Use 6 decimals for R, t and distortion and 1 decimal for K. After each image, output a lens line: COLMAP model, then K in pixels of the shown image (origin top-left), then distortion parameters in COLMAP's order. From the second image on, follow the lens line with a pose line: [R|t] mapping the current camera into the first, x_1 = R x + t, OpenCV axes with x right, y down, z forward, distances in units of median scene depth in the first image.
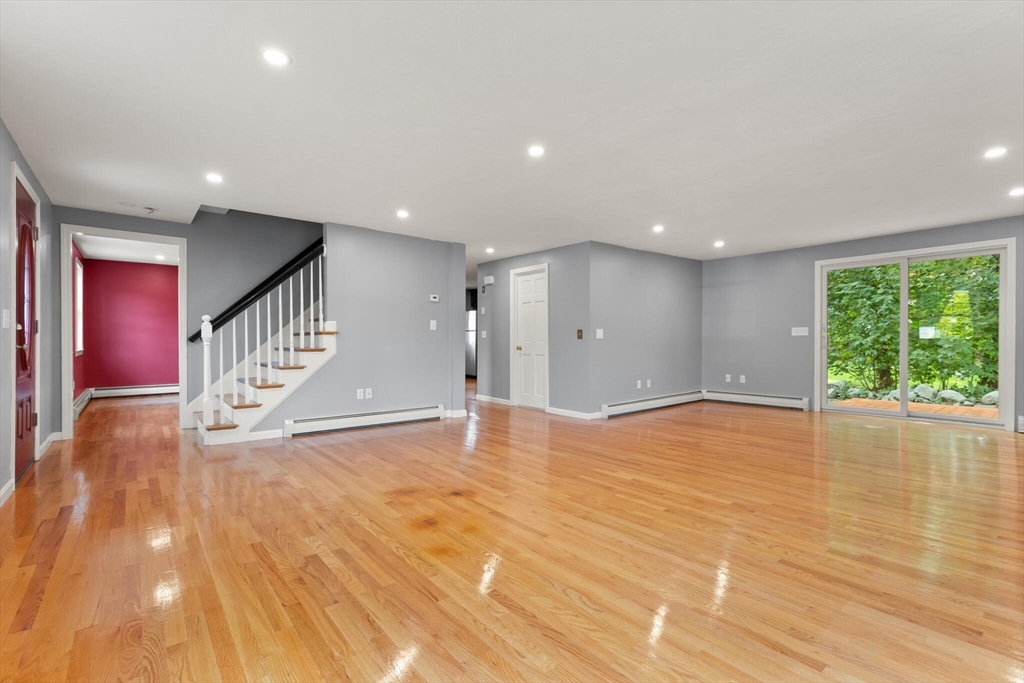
lens RADIAL K [[458.6, 0, 512.0], [0, 458.6, 341.5], [0, 0, 1]] dist [0.000935, 0.000055]
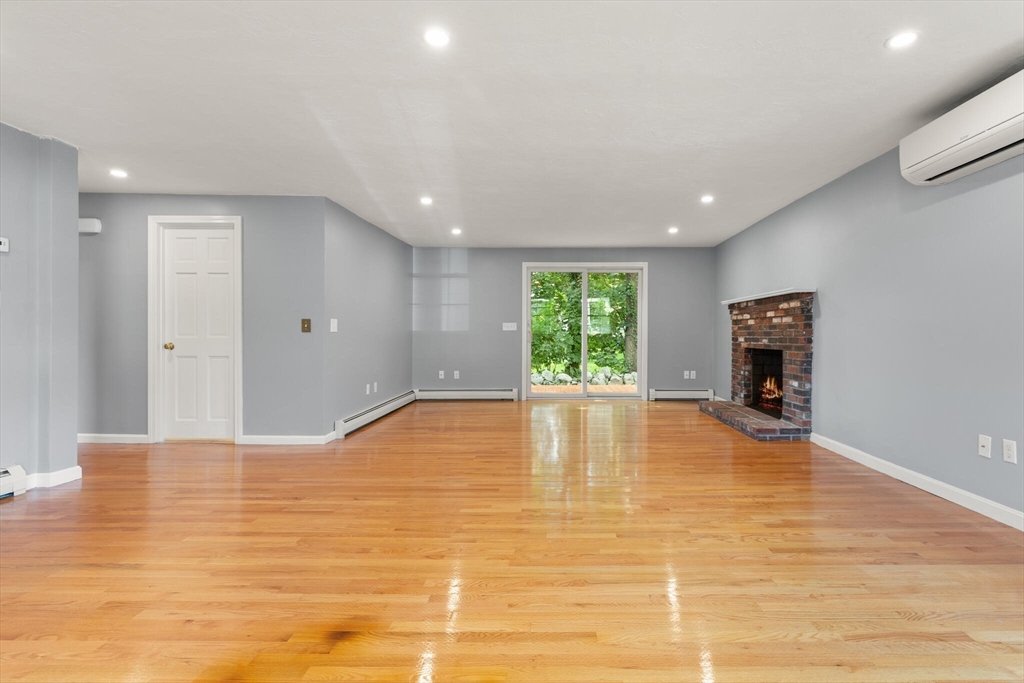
lens RADIAL K [[483.5, 0, 512.0], [0, 483.5, 332.8], [0, 0, 1]] dist [0.004420, 0.000326]
pose [[0.632102, 0.006307, 0.774859, -0.234579], [-0.001886, 0.999976, -0.006600, -0.000157], [-0.774883, 0.002711, 0.632099, 0.286543]]
